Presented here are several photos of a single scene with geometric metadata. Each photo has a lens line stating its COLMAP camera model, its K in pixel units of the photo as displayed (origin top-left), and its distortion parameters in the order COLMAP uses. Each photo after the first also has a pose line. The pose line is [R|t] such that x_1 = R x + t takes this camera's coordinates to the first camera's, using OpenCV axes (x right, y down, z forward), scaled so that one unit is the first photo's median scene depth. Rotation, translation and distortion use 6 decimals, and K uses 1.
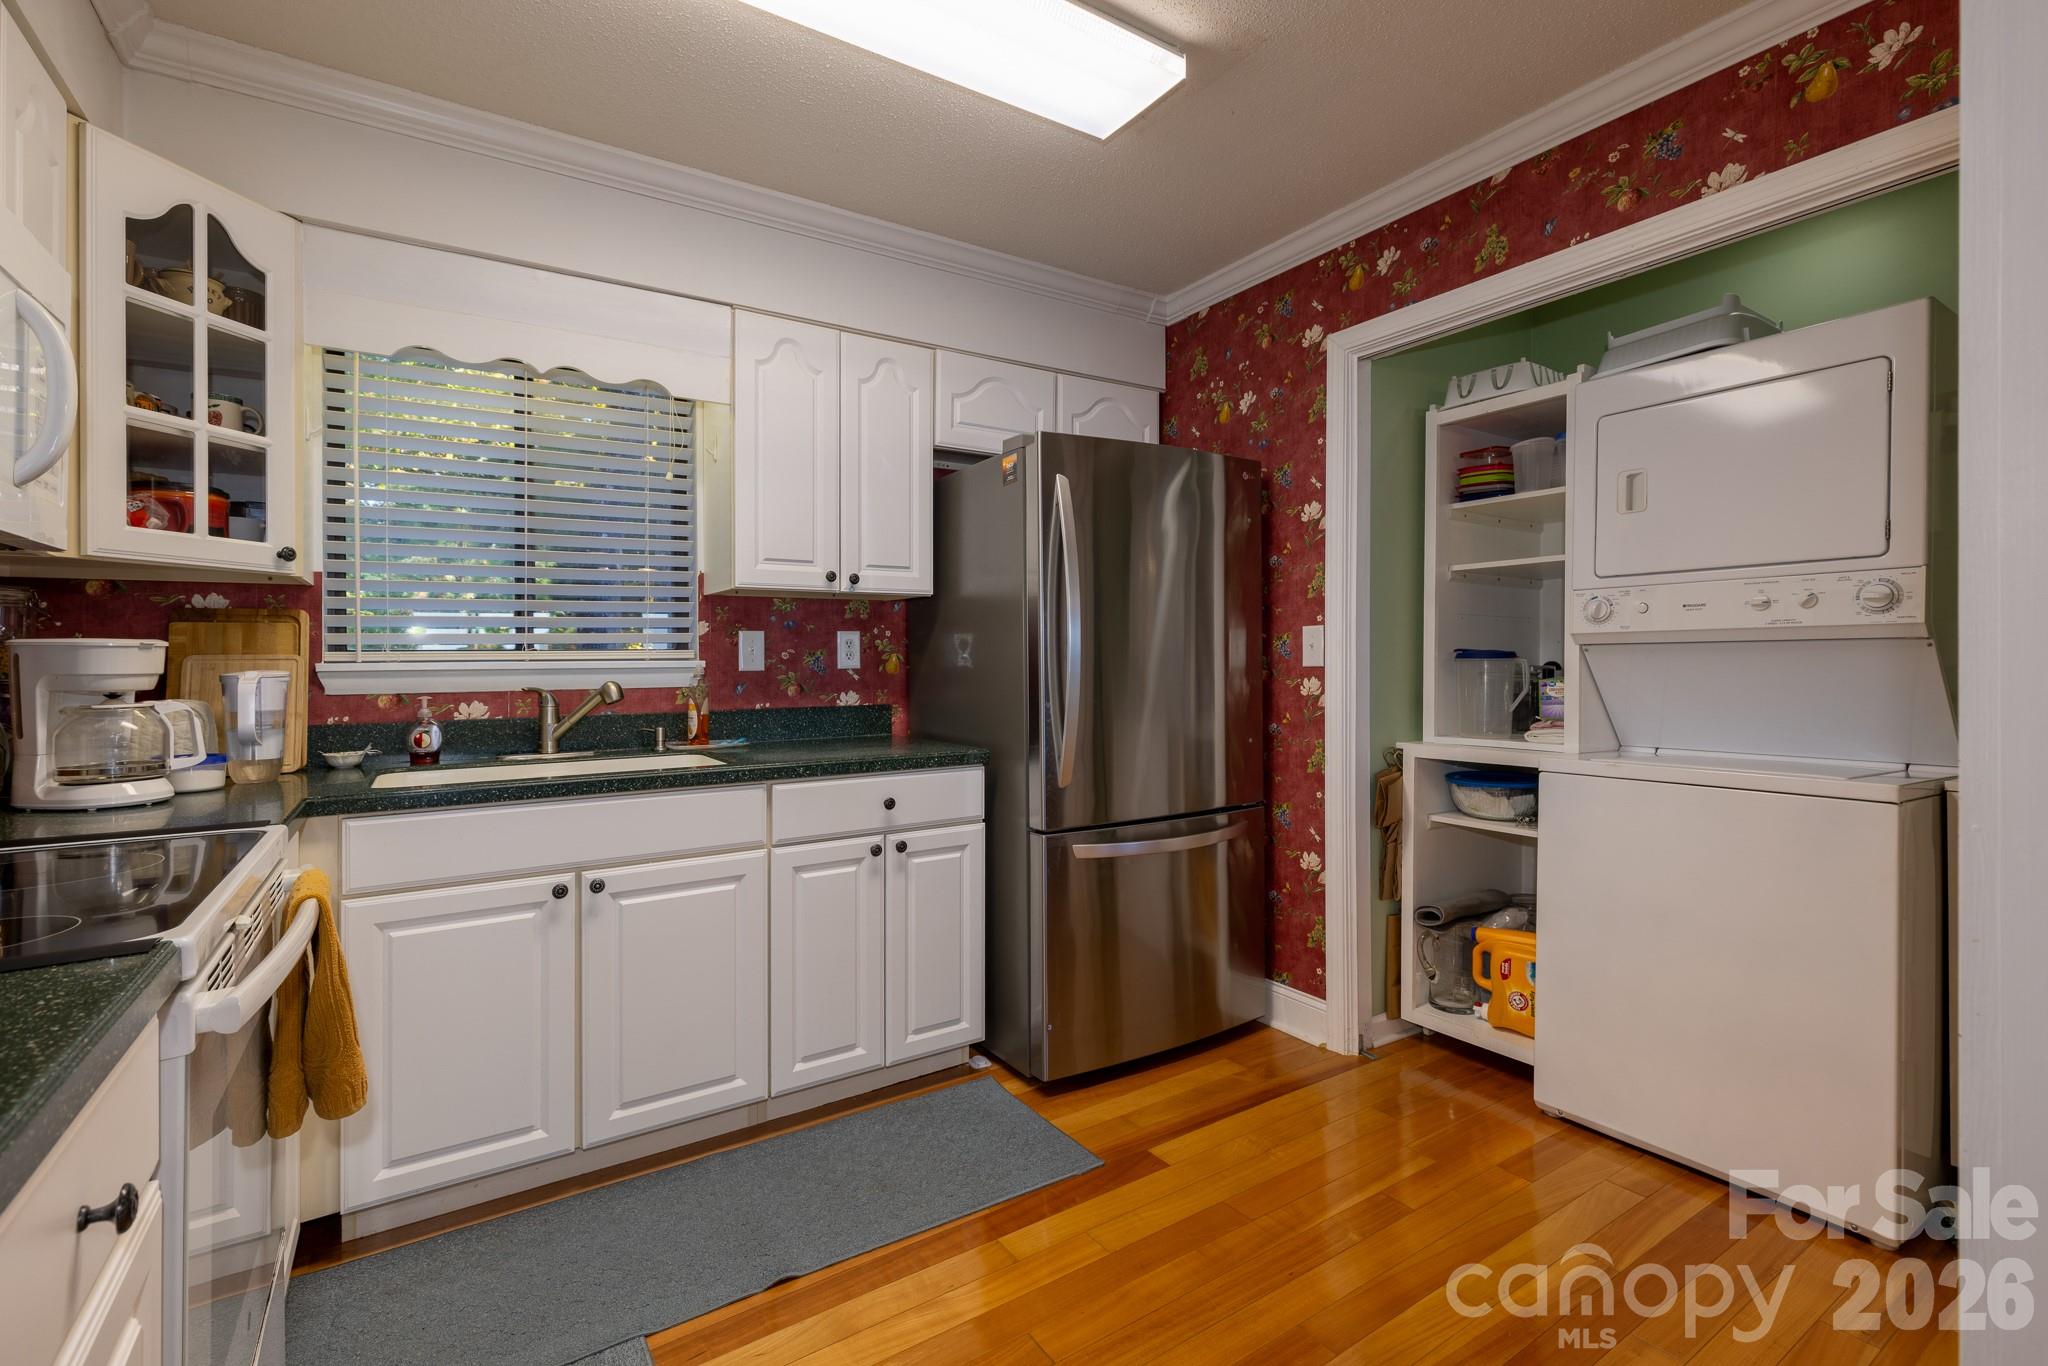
lens RADIAL K [[935.1, 0, 1033.7], [0, 935.1, 667.6], [0, 0, 1]] dist [0.008391, -0.000749]
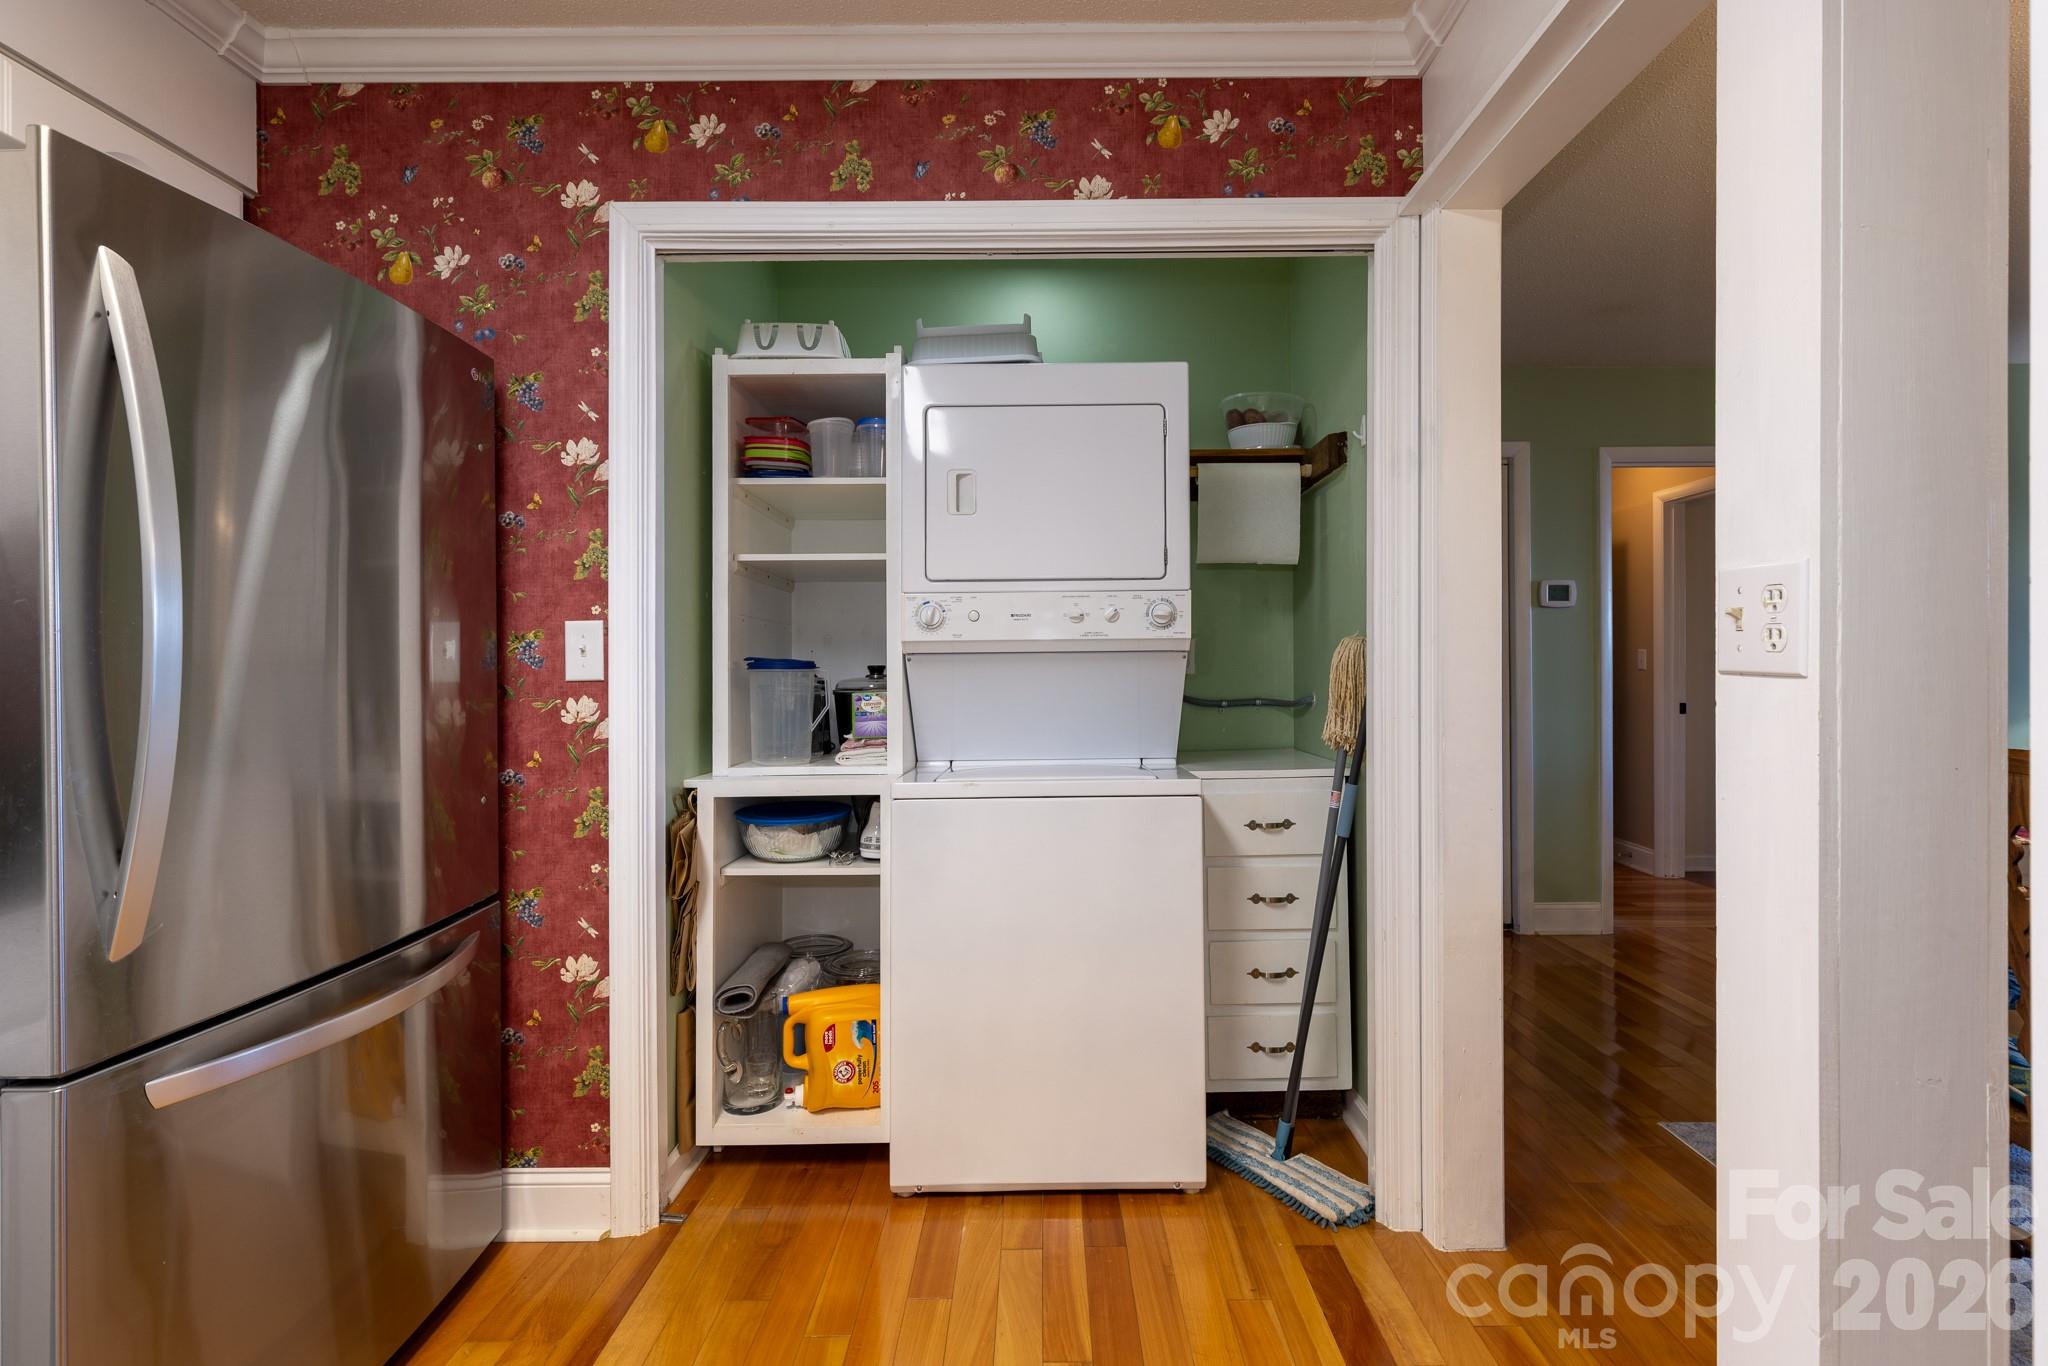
lens RADIAL K [[935.1, 0, 1033.7], [0, 935.1, 667.6], [0, 0, 1]] dist [0.008391, -0.000749]
pose [[0.549614, 0.001097, 0.835418, -0.092676], [0.008230, 0.999943, -0.006728, -0.003462], [-0.835378, 0.010573, 0.549574, 0.361359]]
